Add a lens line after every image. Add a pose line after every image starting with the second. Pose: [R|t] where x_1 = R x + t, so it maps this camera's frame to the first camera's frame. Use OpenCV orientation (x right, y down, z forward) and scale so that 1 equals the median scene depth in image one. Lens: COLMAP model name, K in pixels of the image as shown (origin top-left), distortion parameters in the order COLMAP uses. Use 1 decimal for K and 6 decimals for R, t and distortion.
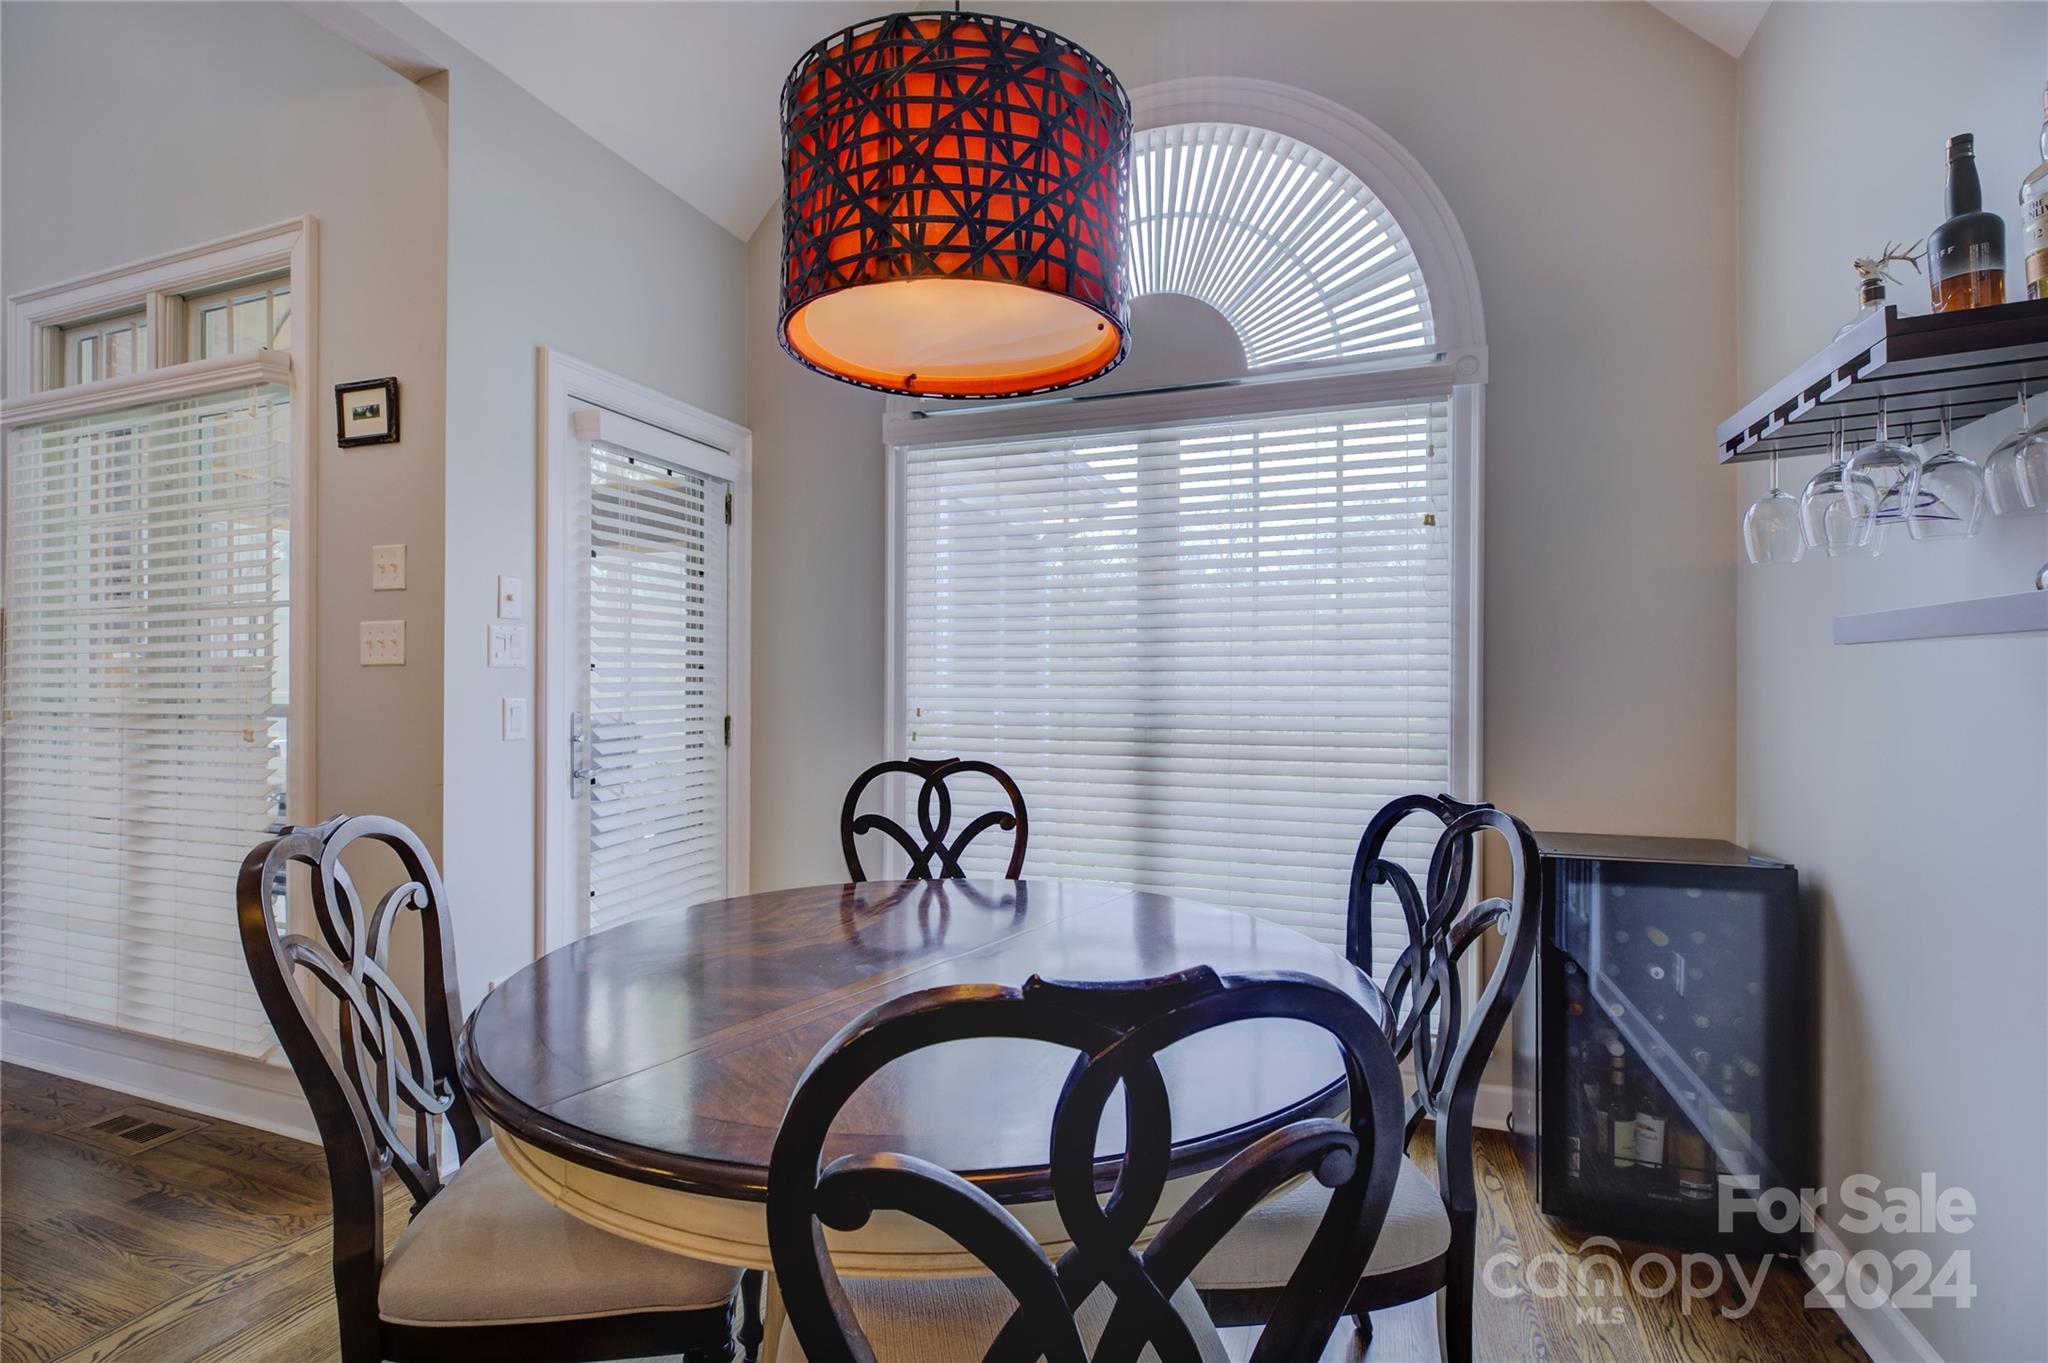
lens RADIAL K [[942.6, 0, 1013.1], [0, 942.6, 681.7], [0, 0, 1]] dist [-0.005037, 0.001553]
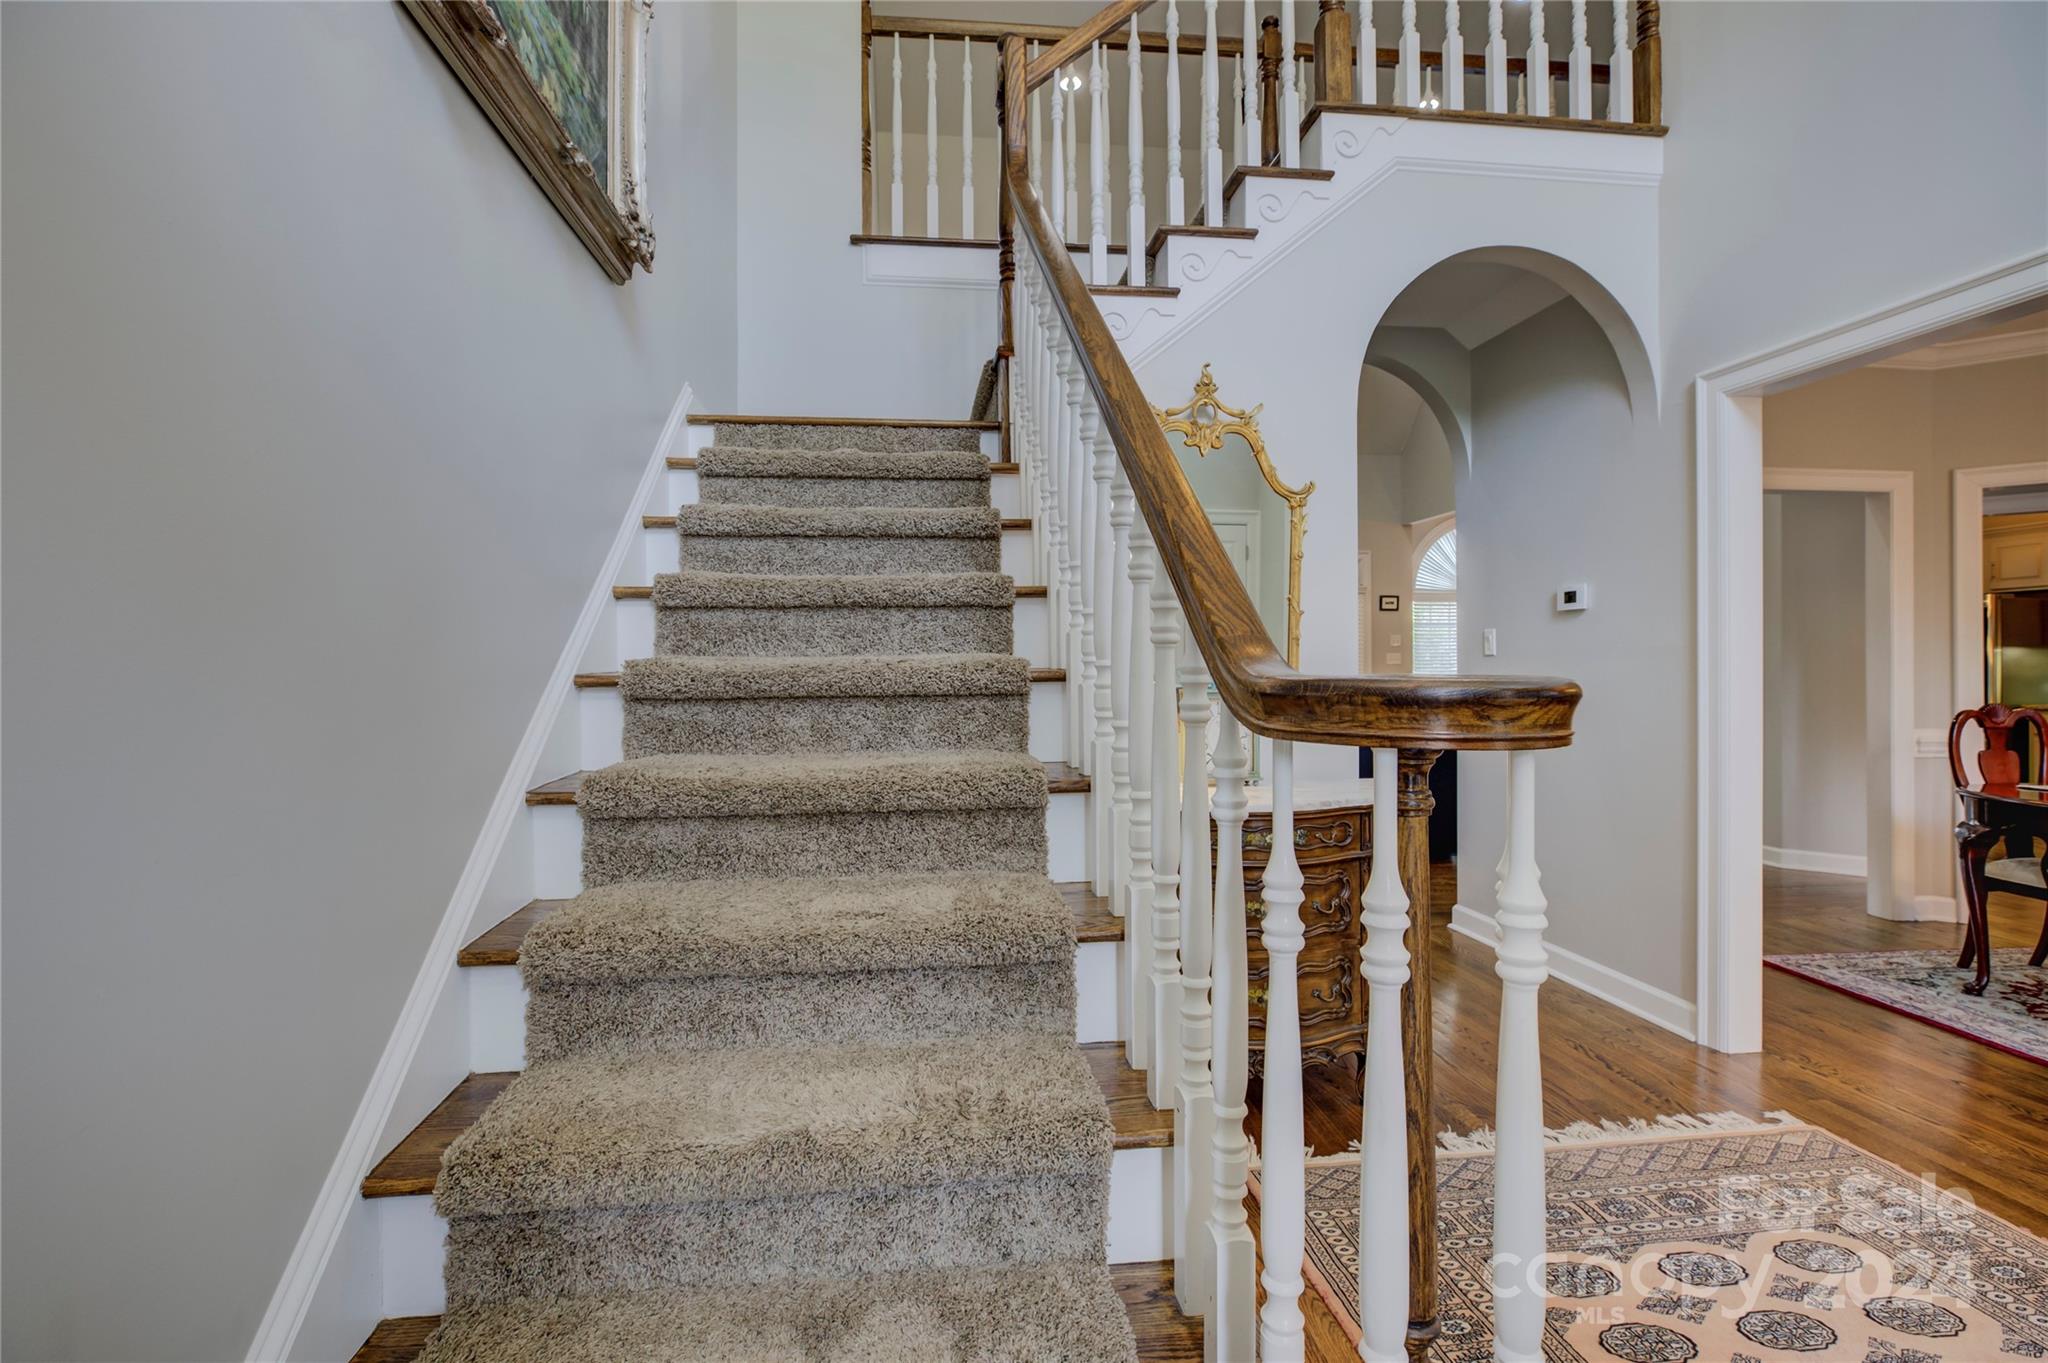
lens RADIAL K [[956.6, 0, 1018.8], [0, 956.6, 669.9], [0, 0, 1]] dist [-0.001184, 0.000259]
pose [[0.893590, -0.006105, 0.448842, -4.178610], [0.004525, 0.999979, 0.004591, -0.022641], [-0.448860, -0.002071, 0.893599, -2.076696]]
